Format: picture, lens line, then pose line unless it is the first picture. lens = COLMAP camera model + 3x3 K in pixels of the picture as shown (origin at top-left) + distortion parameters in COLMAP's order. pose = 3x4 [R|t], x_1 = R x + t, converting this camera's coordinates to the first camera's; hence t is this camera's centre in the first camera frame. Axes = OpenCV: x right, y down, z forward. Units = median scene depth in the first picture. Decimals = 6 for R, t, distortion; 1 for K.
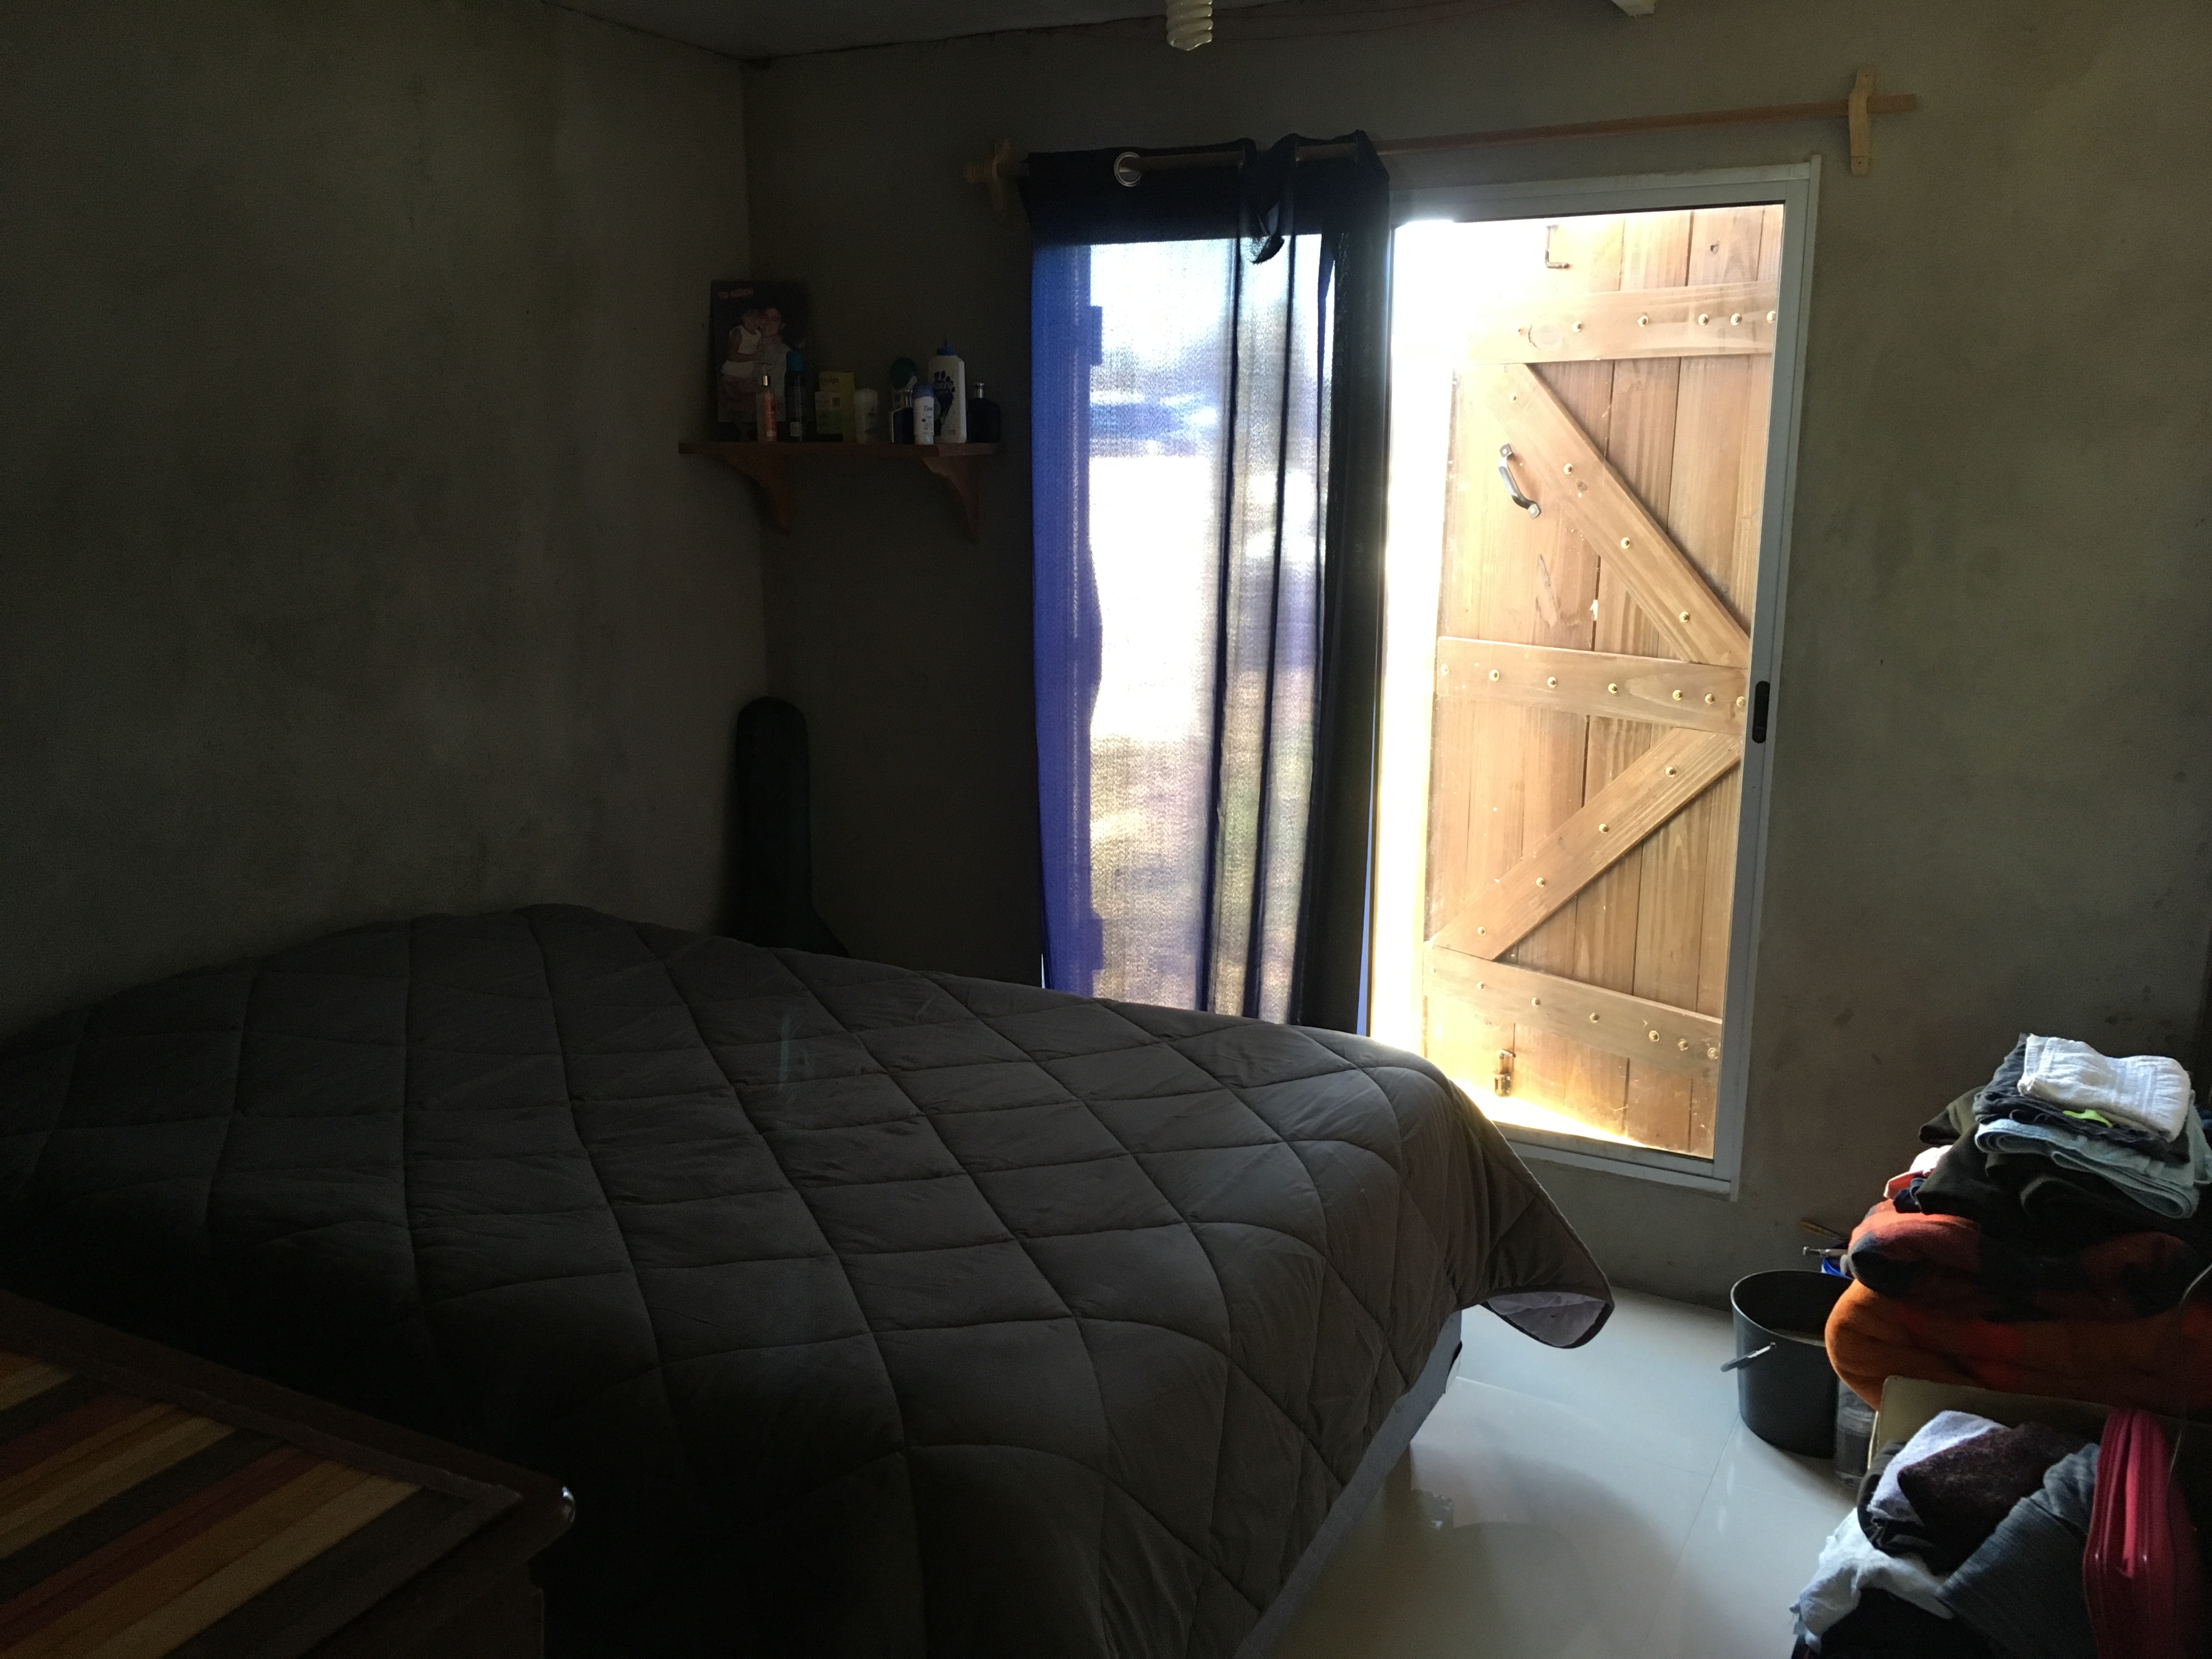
lens RADIAL K [[1919.1, 0, 1106.0], [0, 1919.1, 829.5], [0, 0, 1]] dist [0.165589, -0.258571]
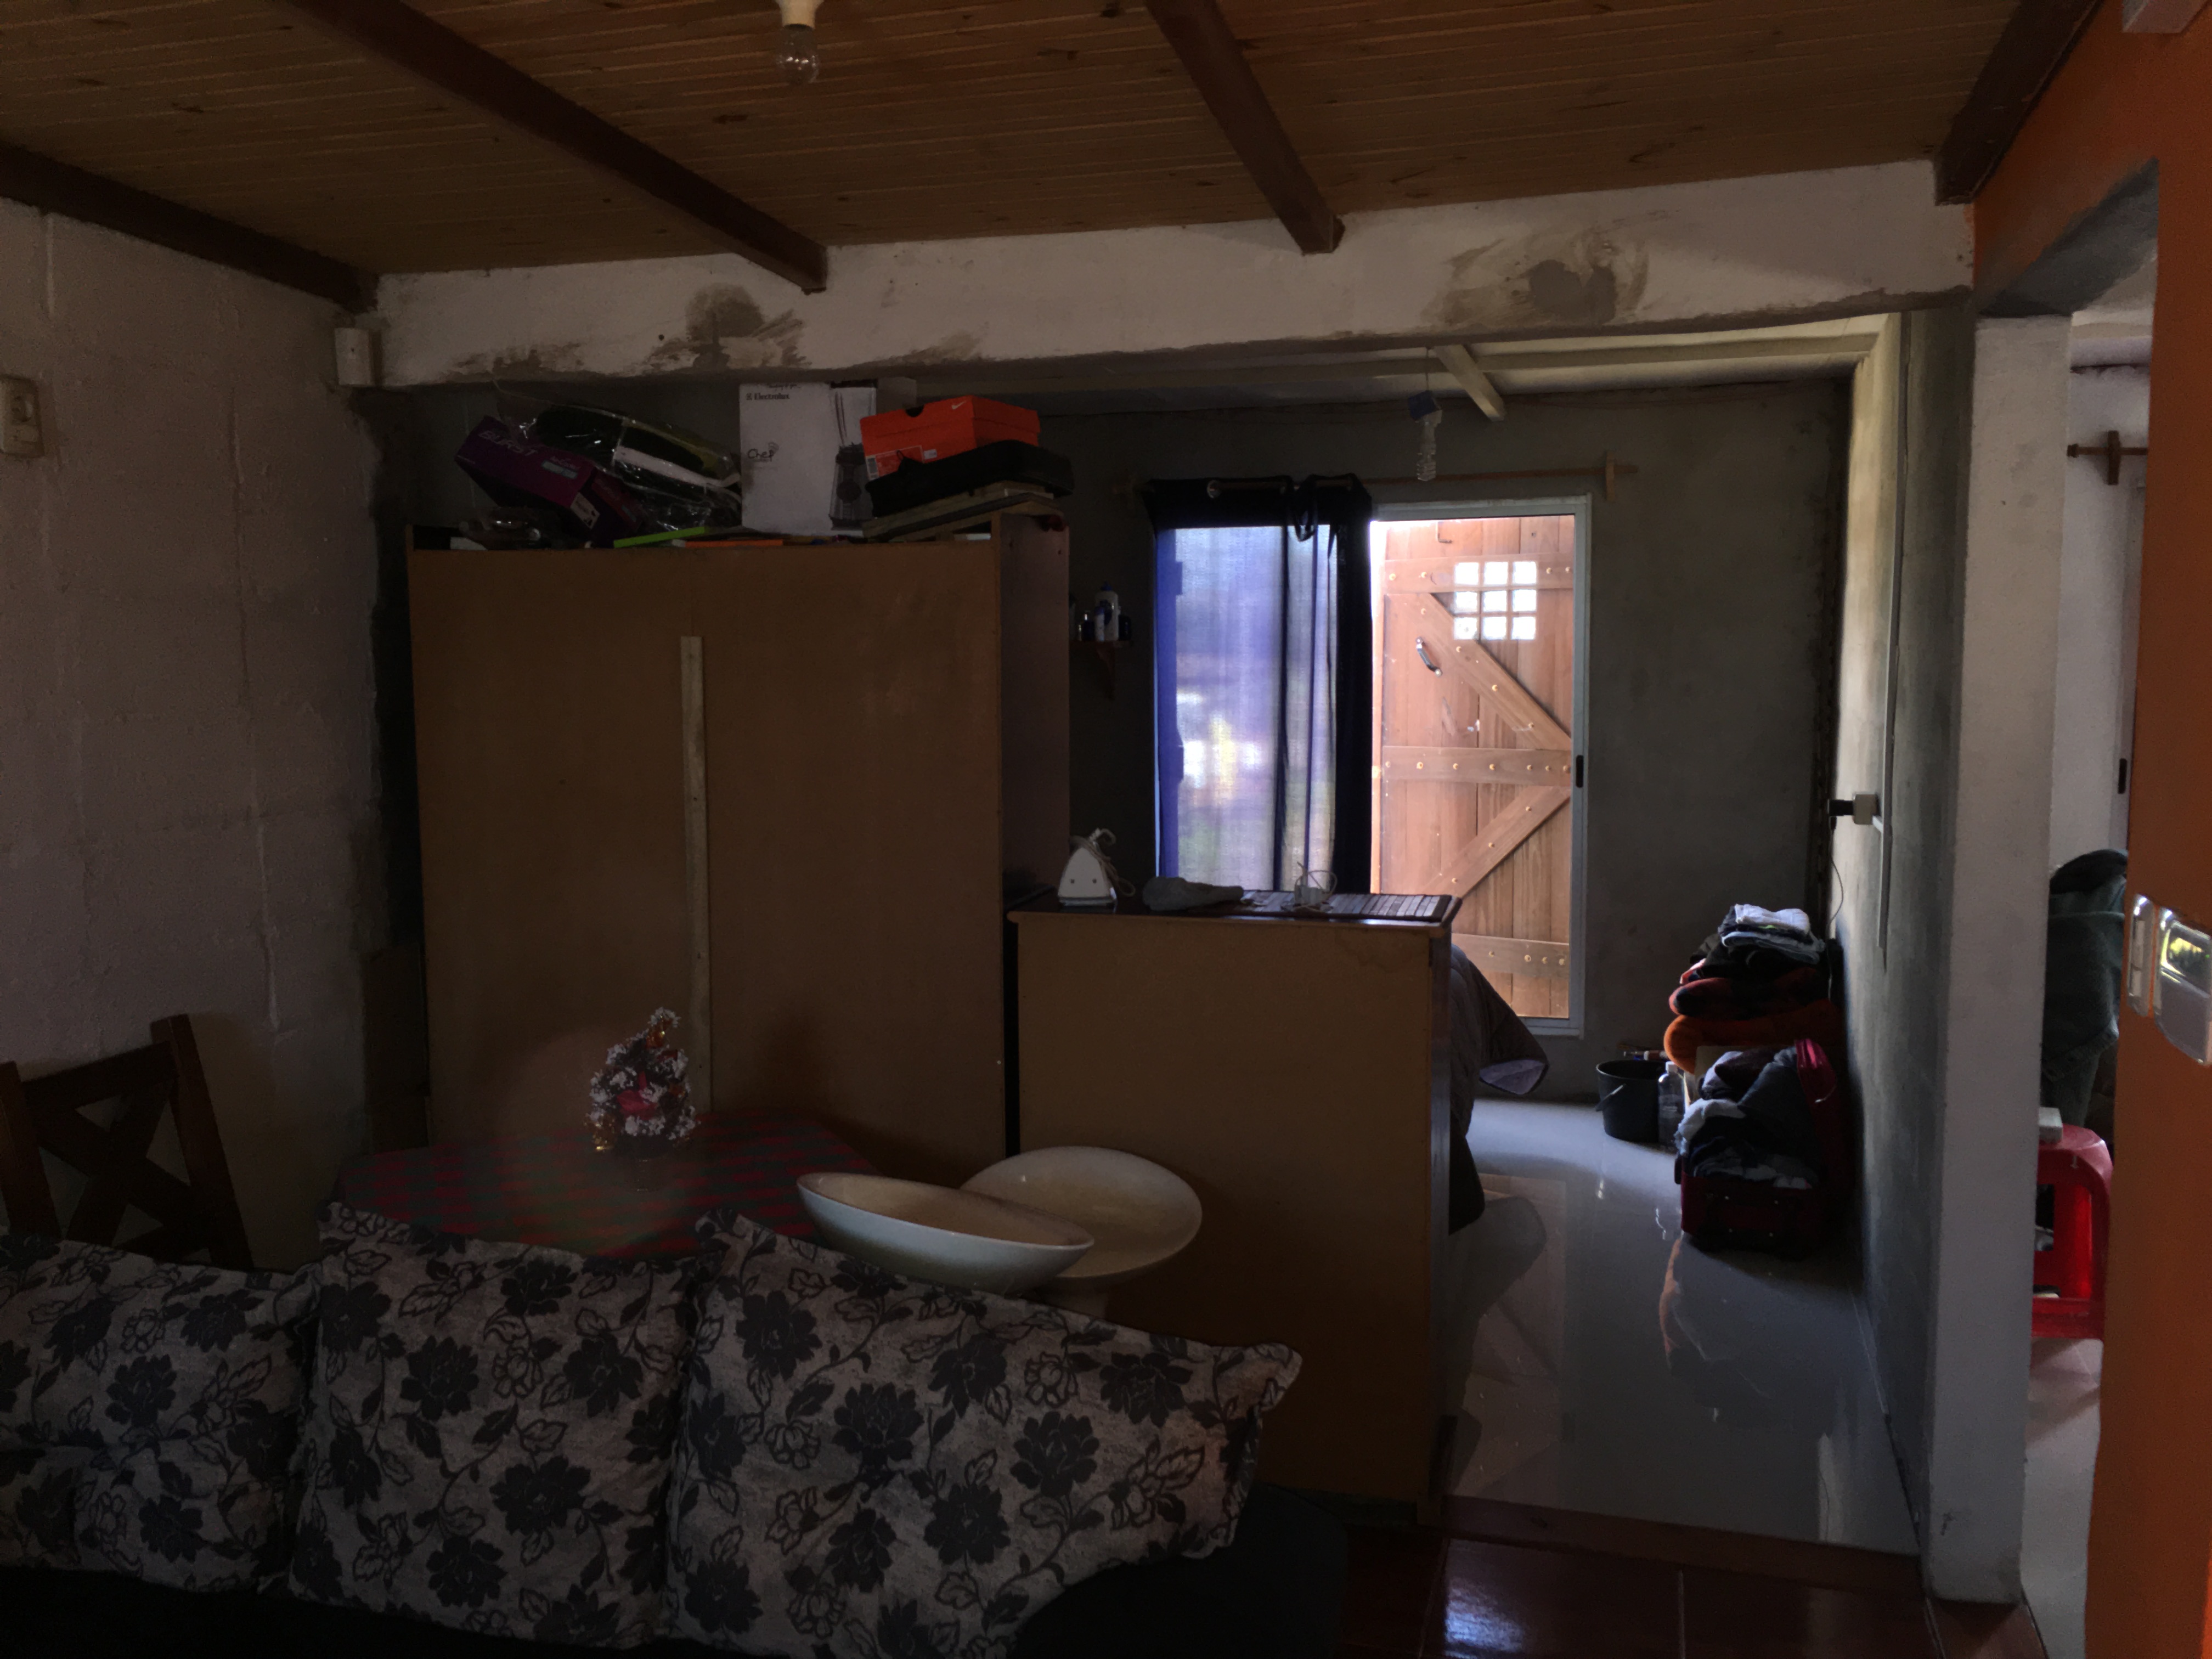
lens RADIAL K [[1882.4, 0, 1106.0], [0, 1882.4, 829.5], [0, 0, 1]] dist [0.050290, -0.054979]
pose [[0.980361, -0.033615, 0.194328, -0.449079], [0.054791, 0.992999, -0.104646, 0.153791], [-0.189450, 0.113238, 0.975339, -0.661338]]
